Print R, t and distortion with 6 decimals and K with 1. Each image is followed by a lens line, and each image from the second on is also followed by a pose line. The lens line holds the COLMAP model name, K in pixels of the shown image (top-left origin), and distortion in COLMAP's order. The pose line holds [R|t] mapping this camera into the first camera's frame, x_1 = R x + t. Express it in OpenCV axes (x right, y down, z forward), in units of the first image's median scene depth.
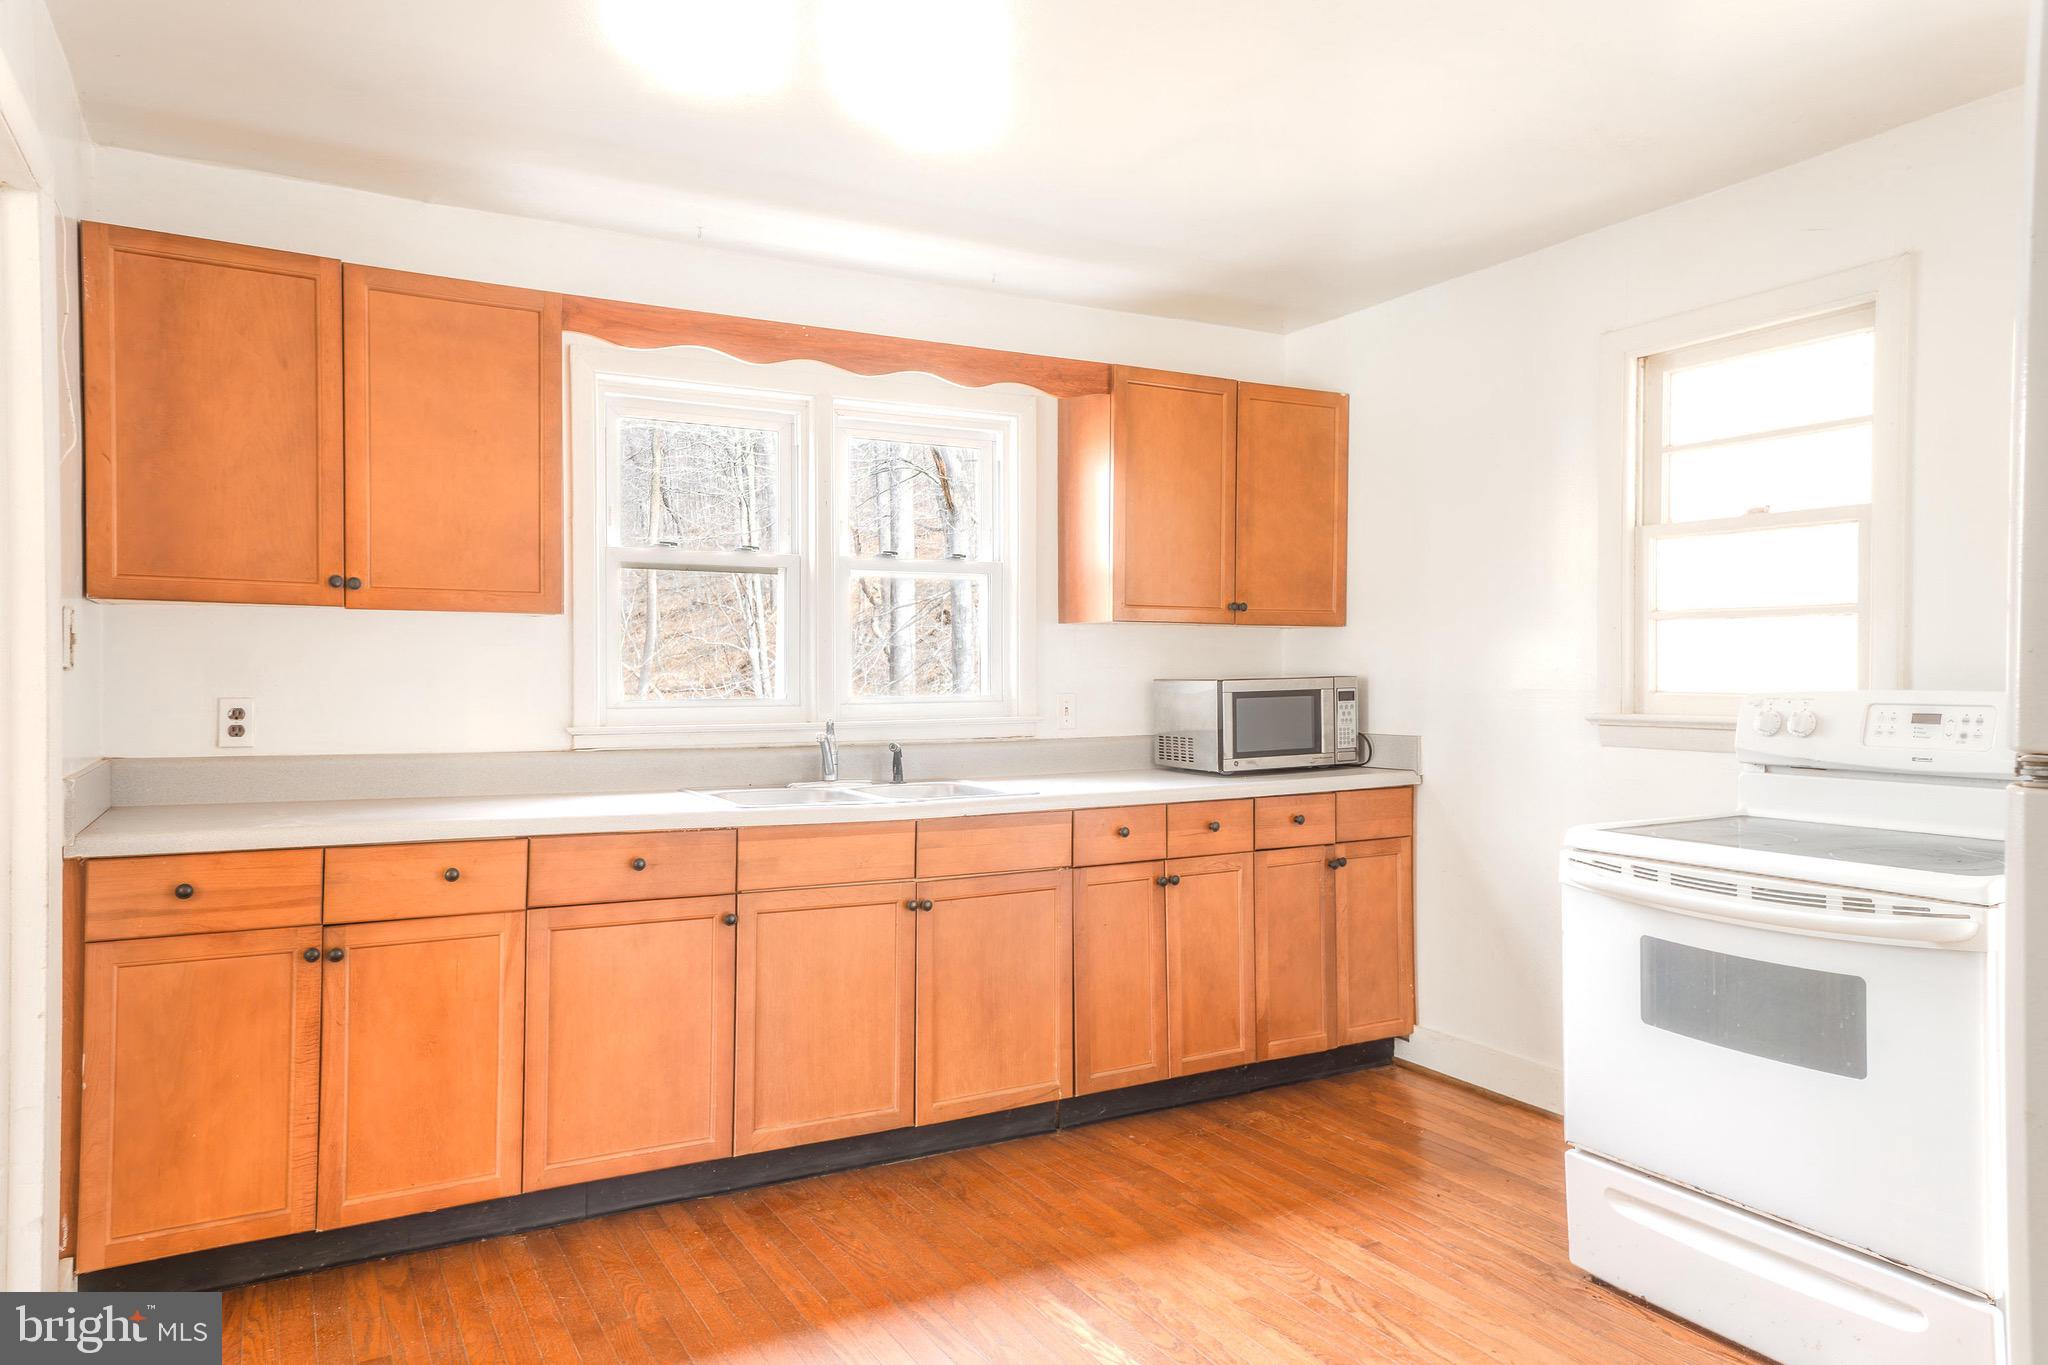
lens RADIAL K [[1361.6, 0, 1019.5], [0, 1361.6, 675.9], [0, 0, 1]] dist [0.052678, -0.004075]
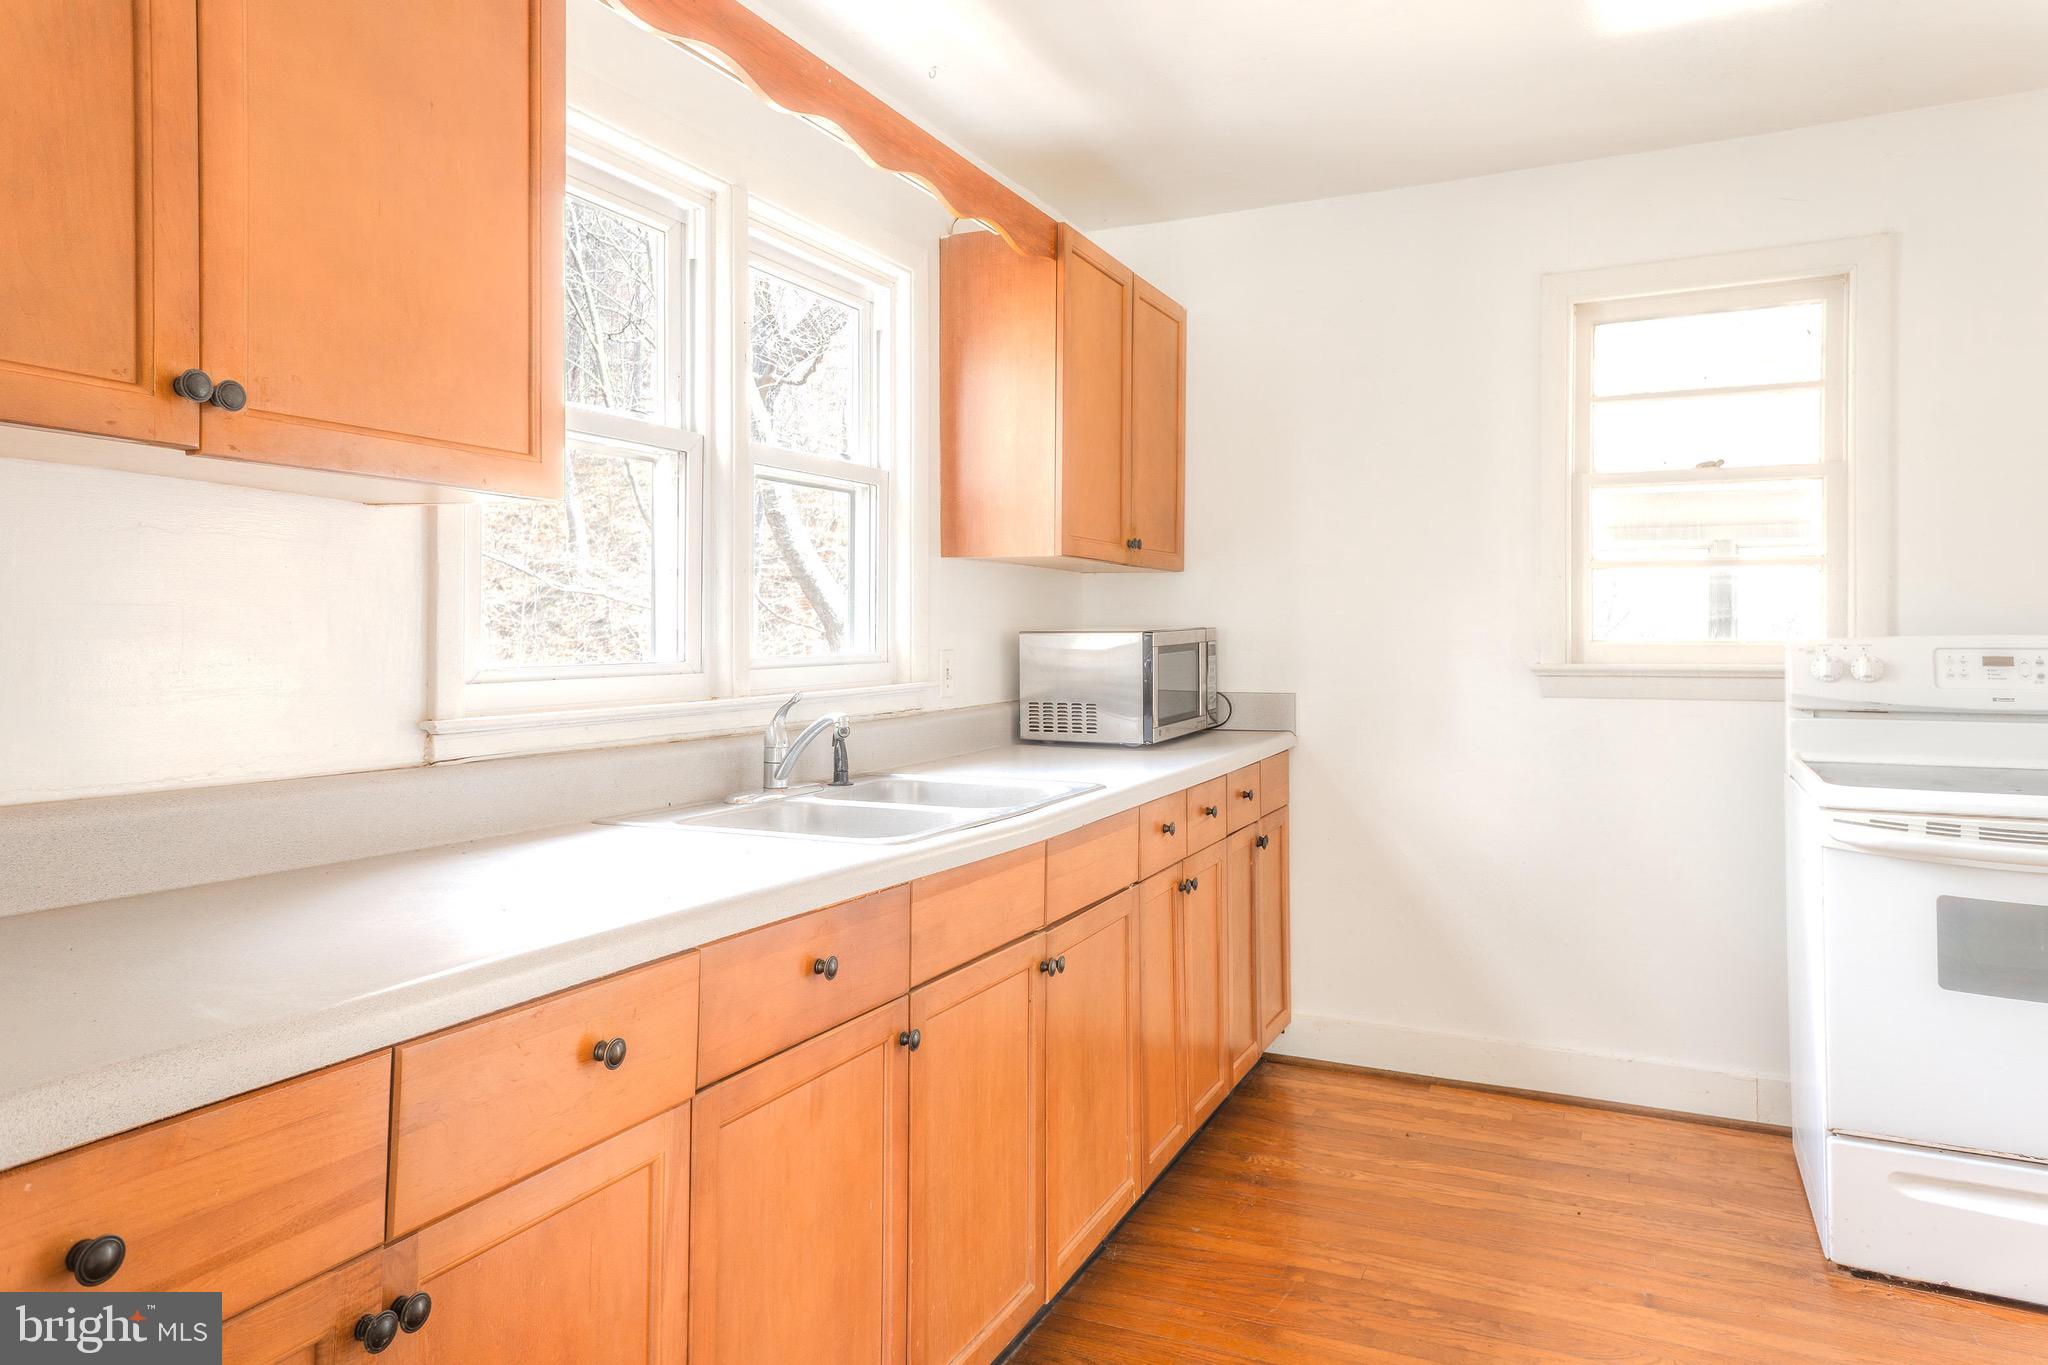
lens RADIAL K [[1361.6, 0, 1024.1], [0, 1361.6, 616.5], [0, 0, 1]] dist [0.052678, -0.004075]
pose [[0.807767, 0.004739, 0.589483, -0.491734], [0.004261, 0.999895, -0.013877, 0.006418], [-0.589487, 0.013721, 0.807662, 0.475601]]
